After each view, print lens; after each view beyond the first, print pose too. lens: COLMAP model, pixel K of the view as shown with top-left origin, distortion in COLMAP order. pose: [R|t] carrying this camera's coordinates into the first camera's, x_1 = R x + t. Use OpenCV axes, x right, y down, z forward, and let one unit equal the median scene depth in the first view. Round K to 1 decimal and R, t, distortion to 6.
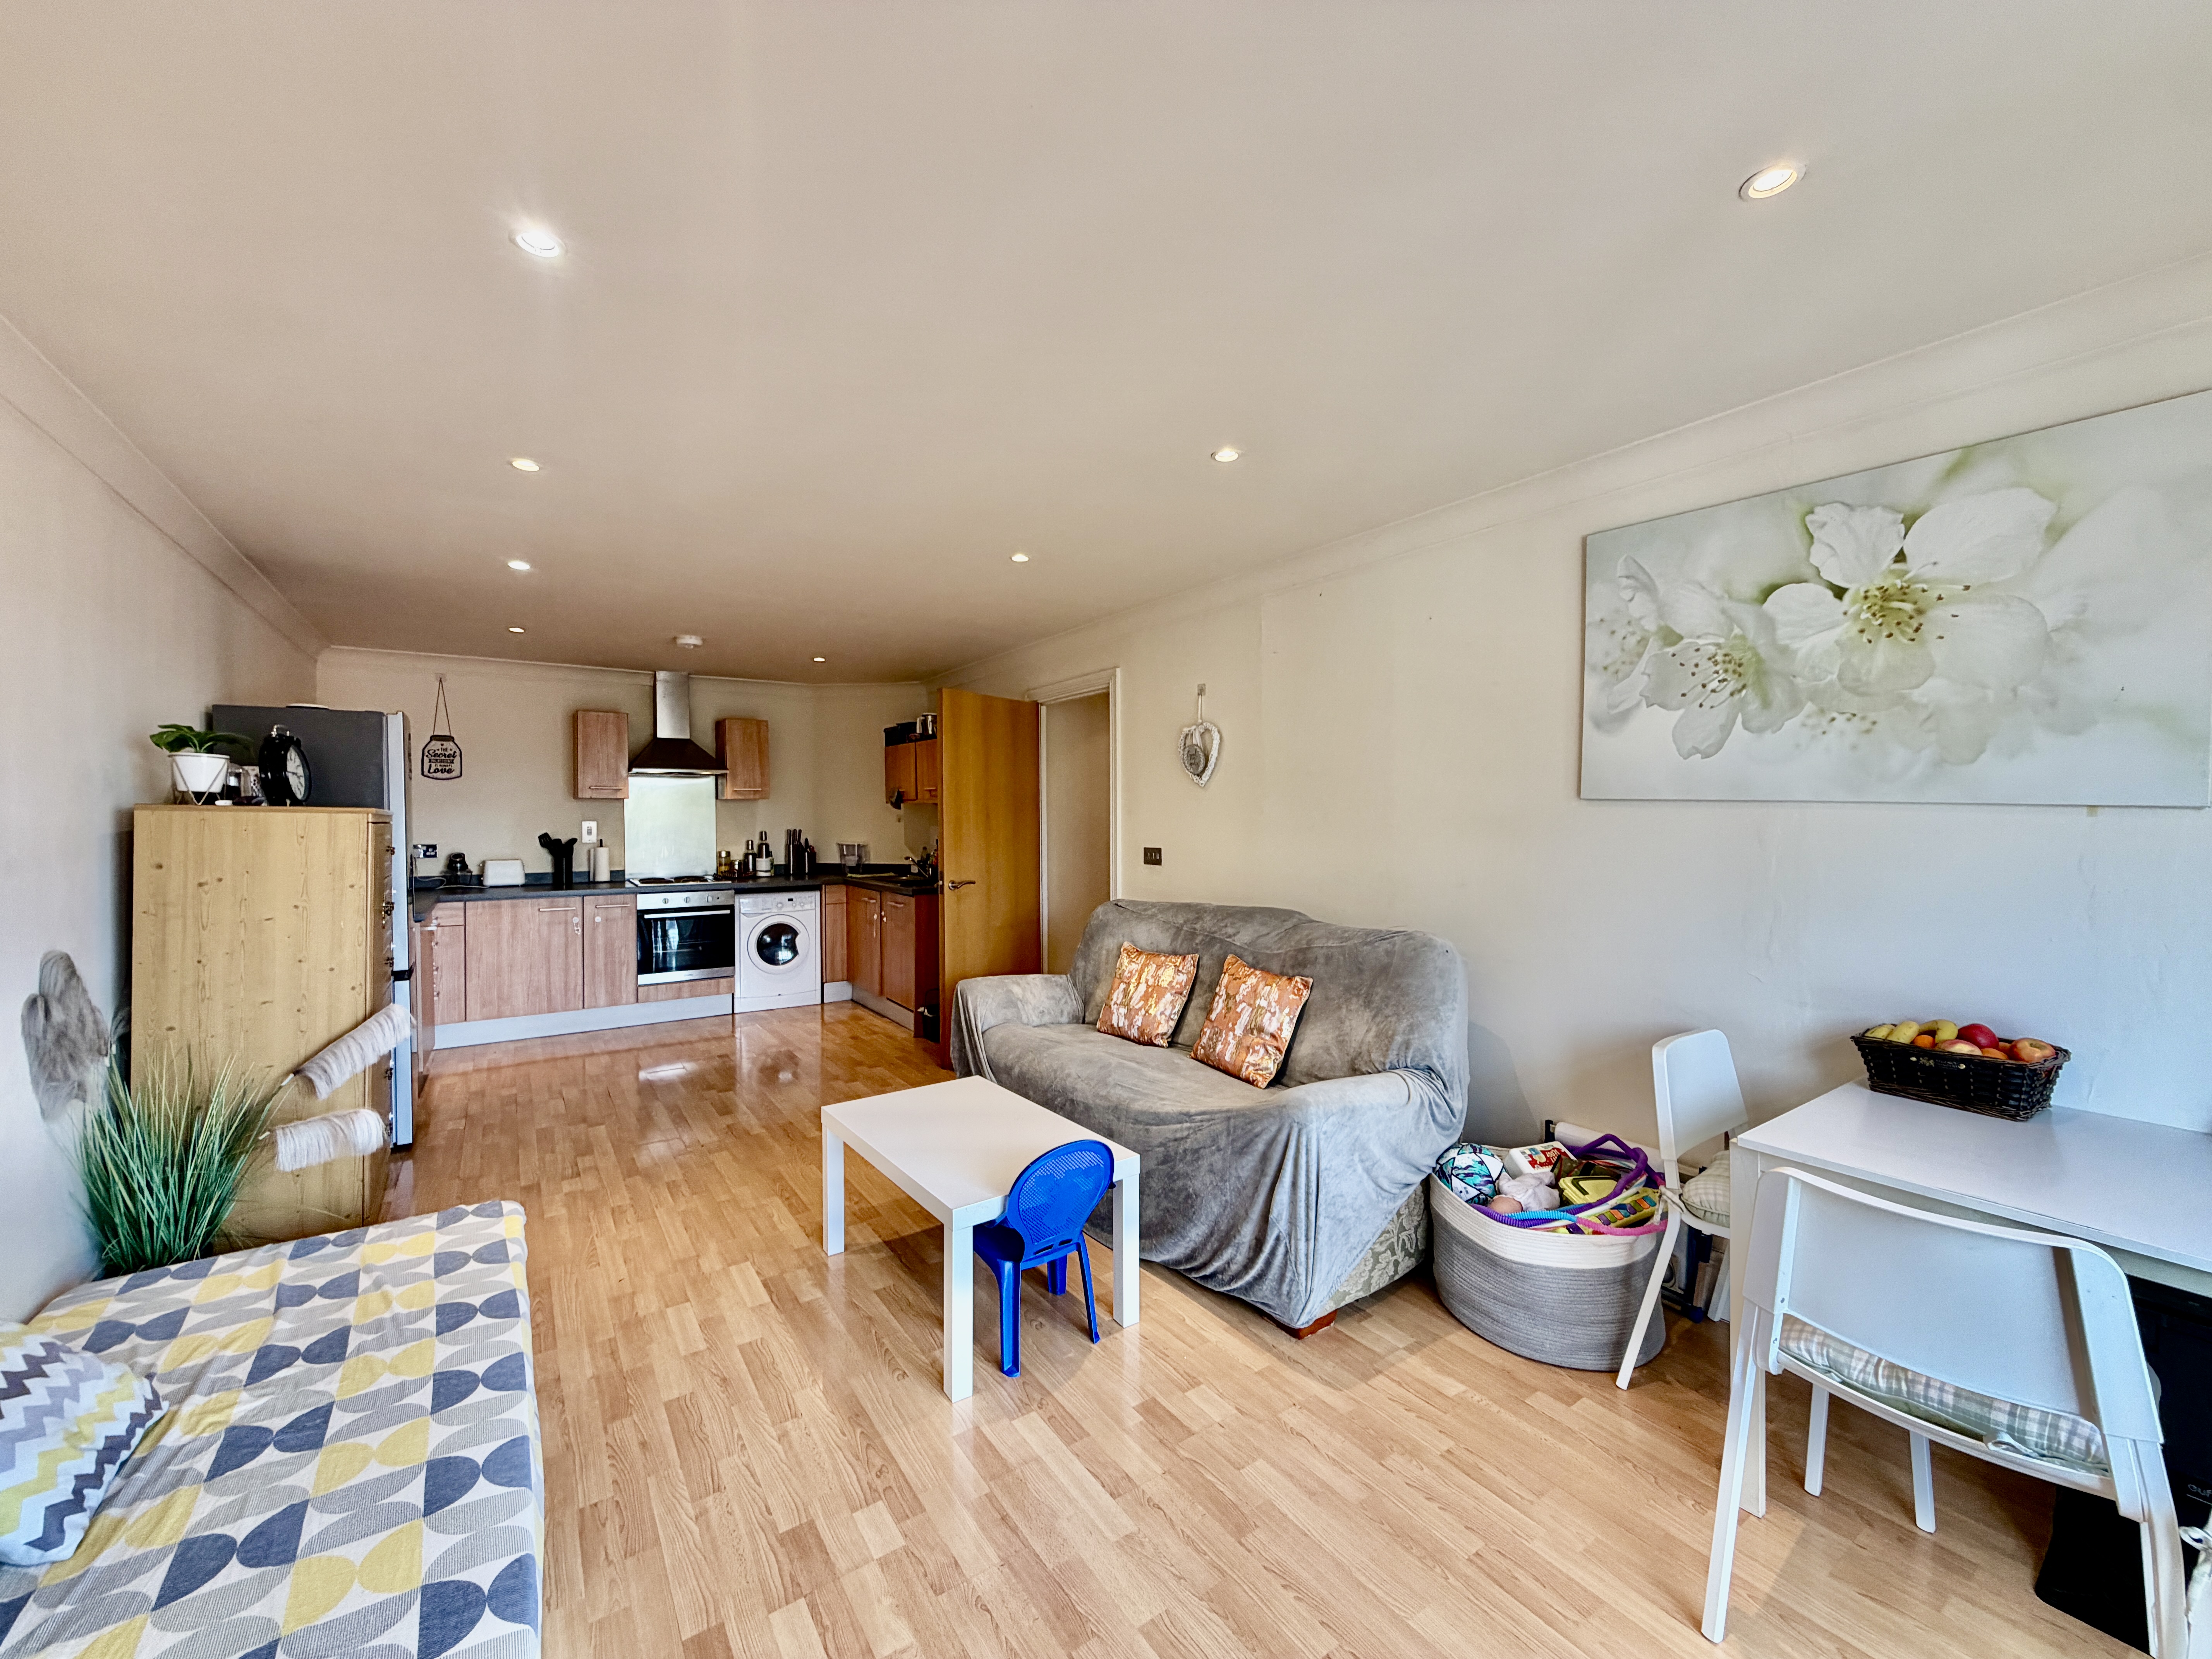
lens RADIAL K [[877.9, 0, 1100.5], [0, 877.9, 824.2], [0, 0, 1]] dist [-0.000245, 0.000500]
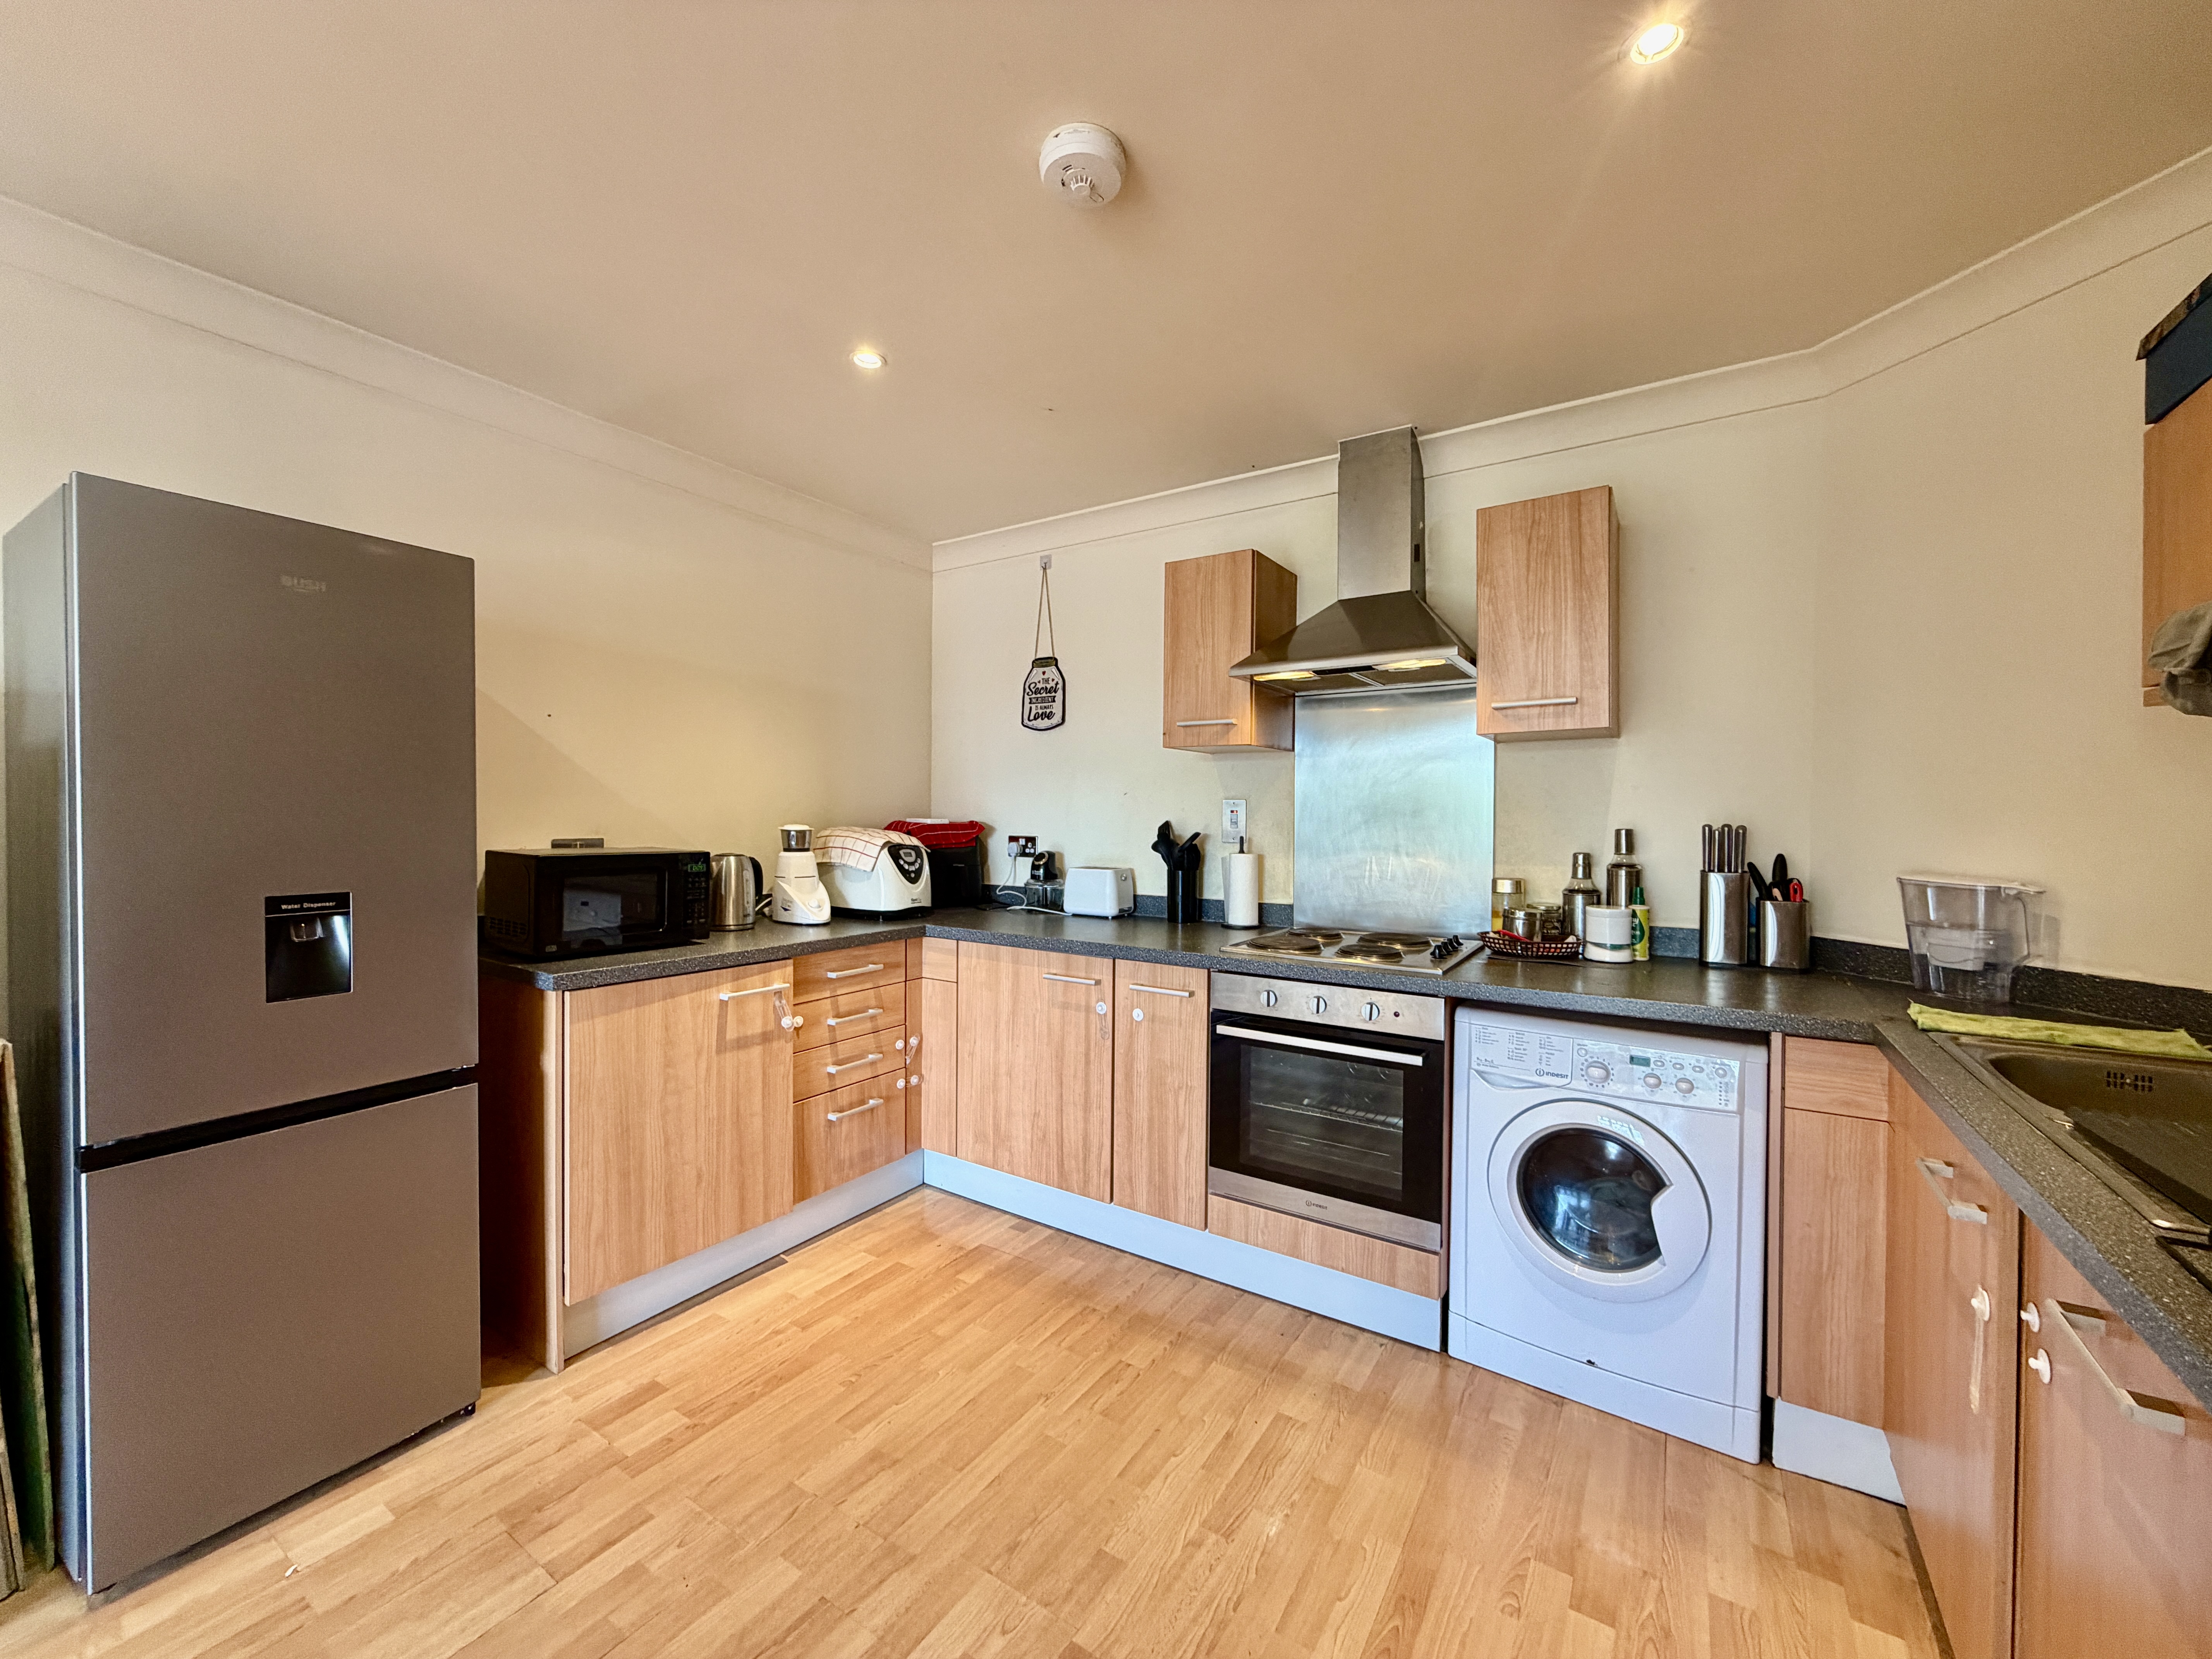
lens RADIAL K [[877.9, 0, 1100.3], [0, 877.9, 825.3], [0, 0, 1]] dist [-0.000245, 0.000500]
pose [[0.381827, 0.015779, -0.924099, -0.157488], [-0.018443, 0.999785, 0.009450, 0.008042], [0.924050, 0.013435, 0.382036, 0.748757]]
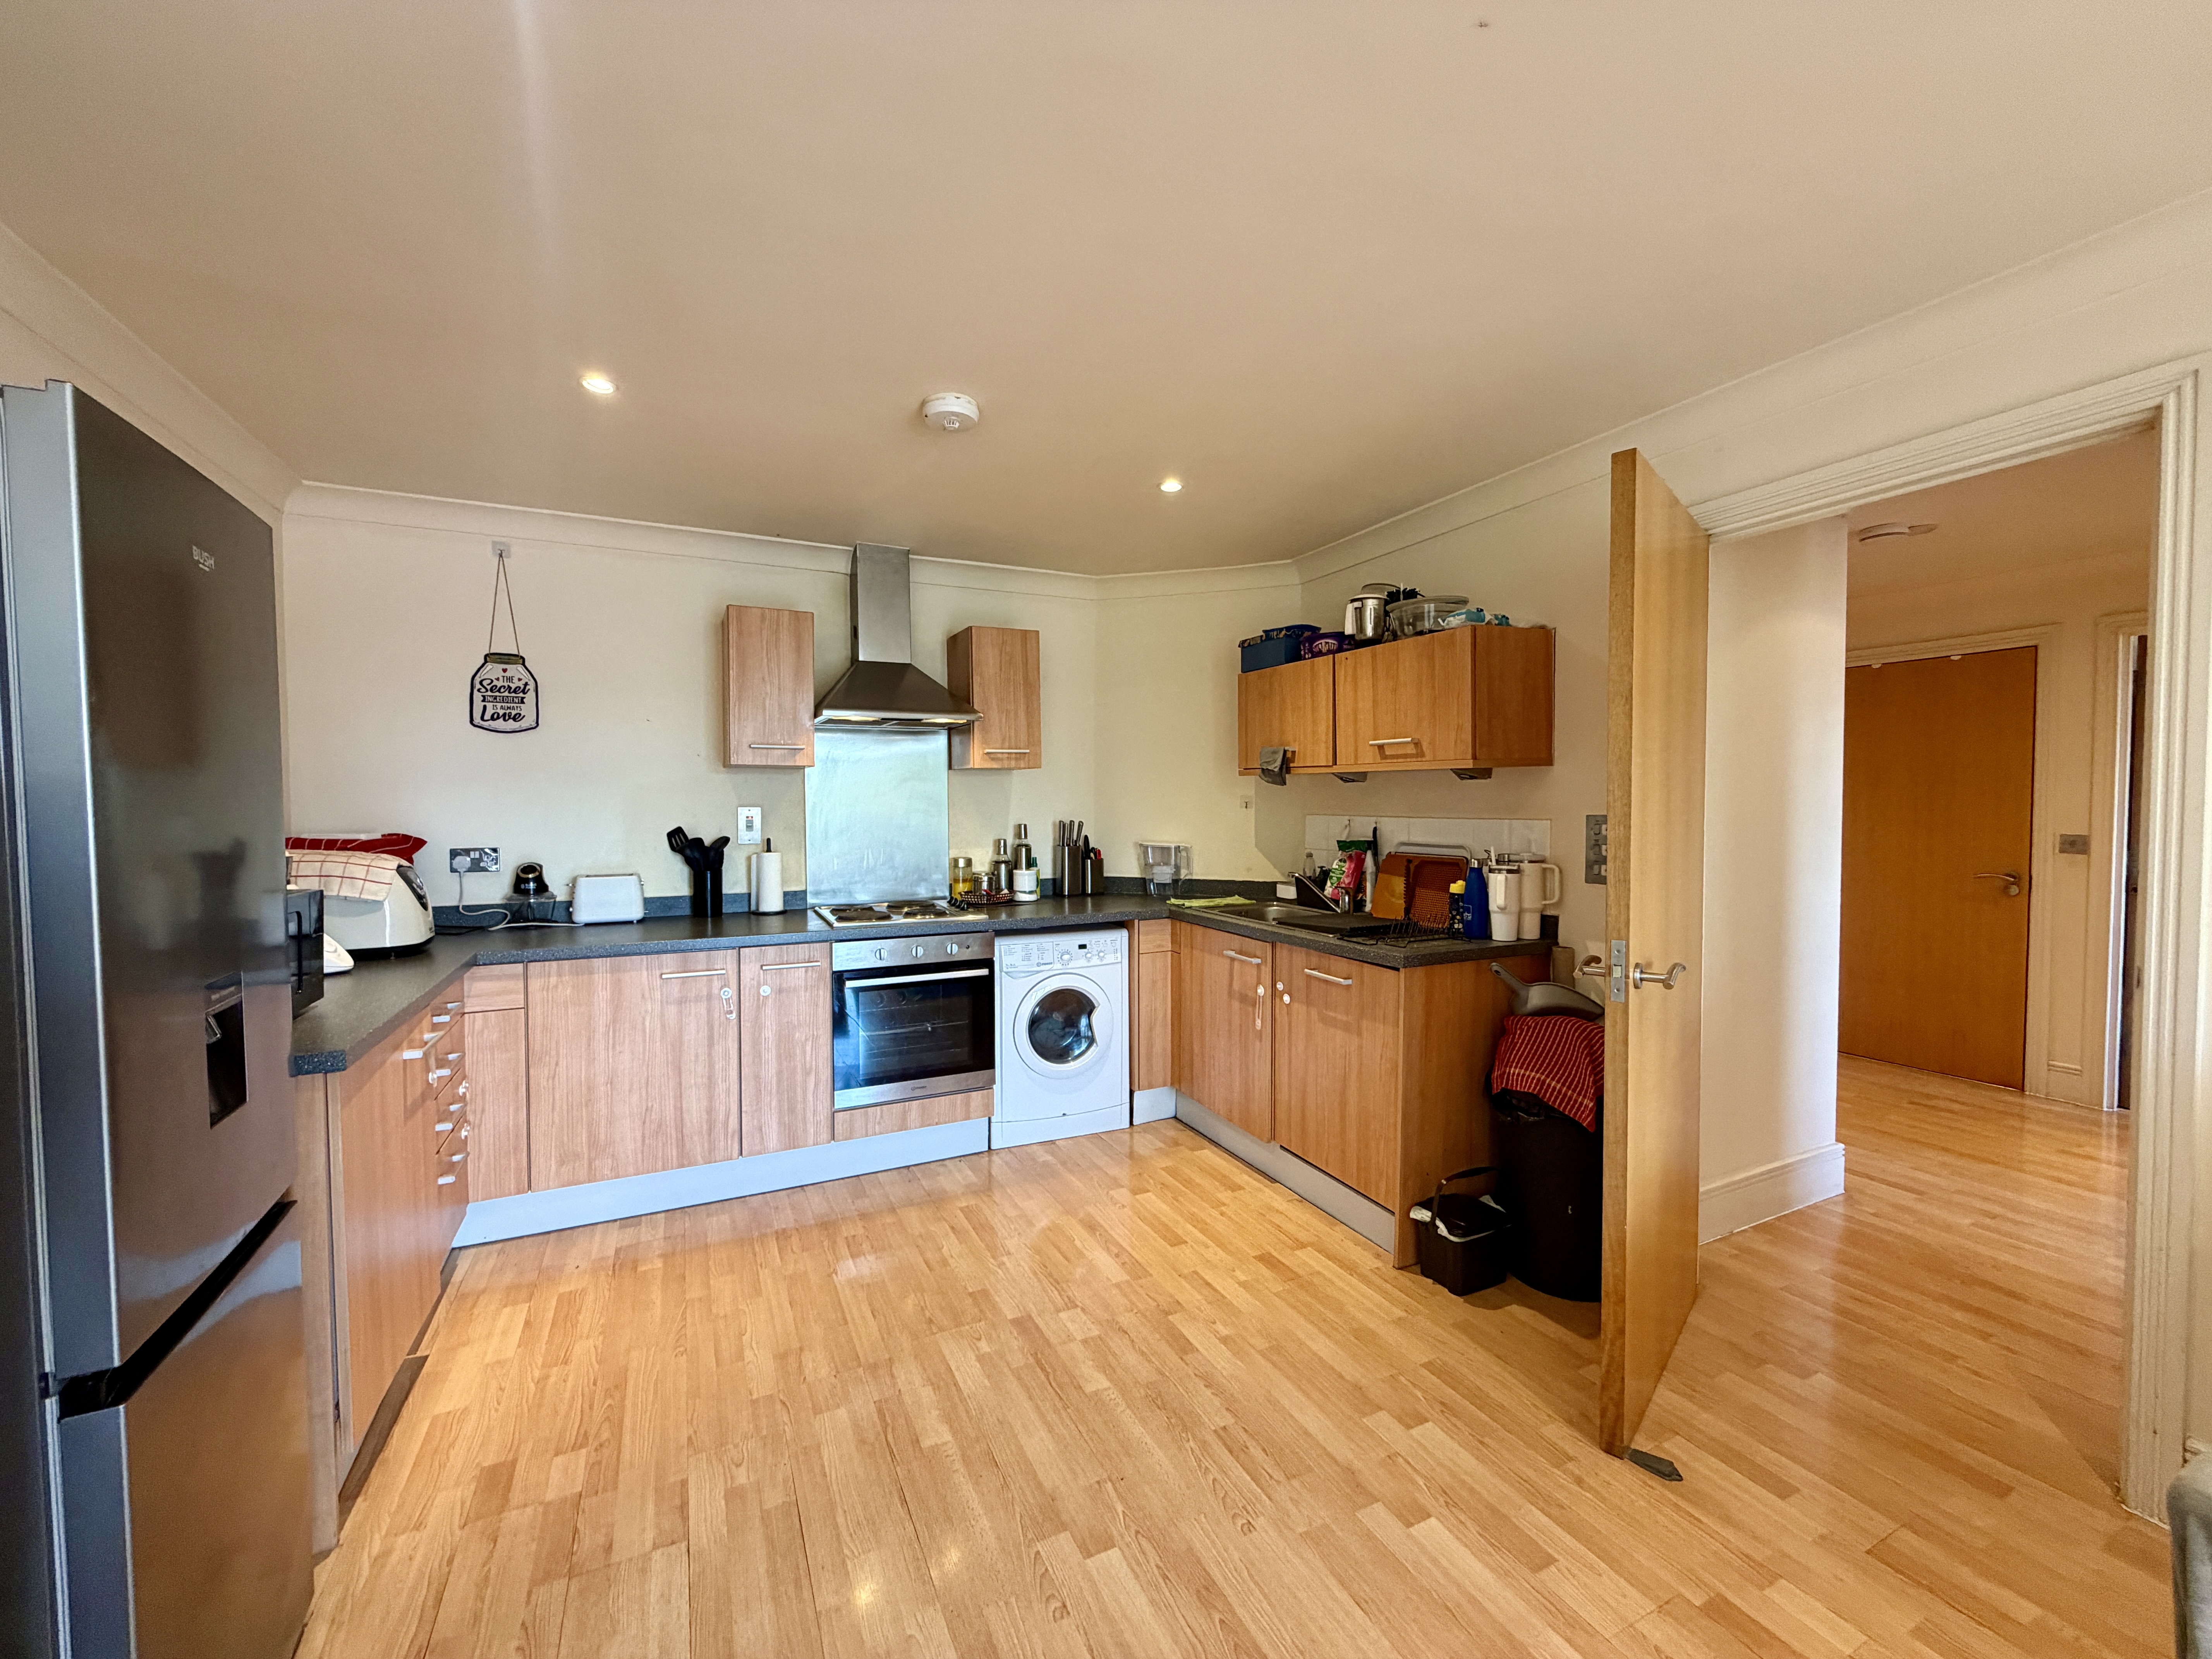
lens RADIAL K [[877.9, 0, 1103.2], [0, 877.9, 824.6], [0, 0, 1]] dist [-0.000245, 0.000500]
pose [[0.989501, 0.003906, -0.144471, -0.269751], [-0.001341, 0.999840, 0.017846, -0.002382], [0.144518, -0.017465, 0.989348, 0.464015]]
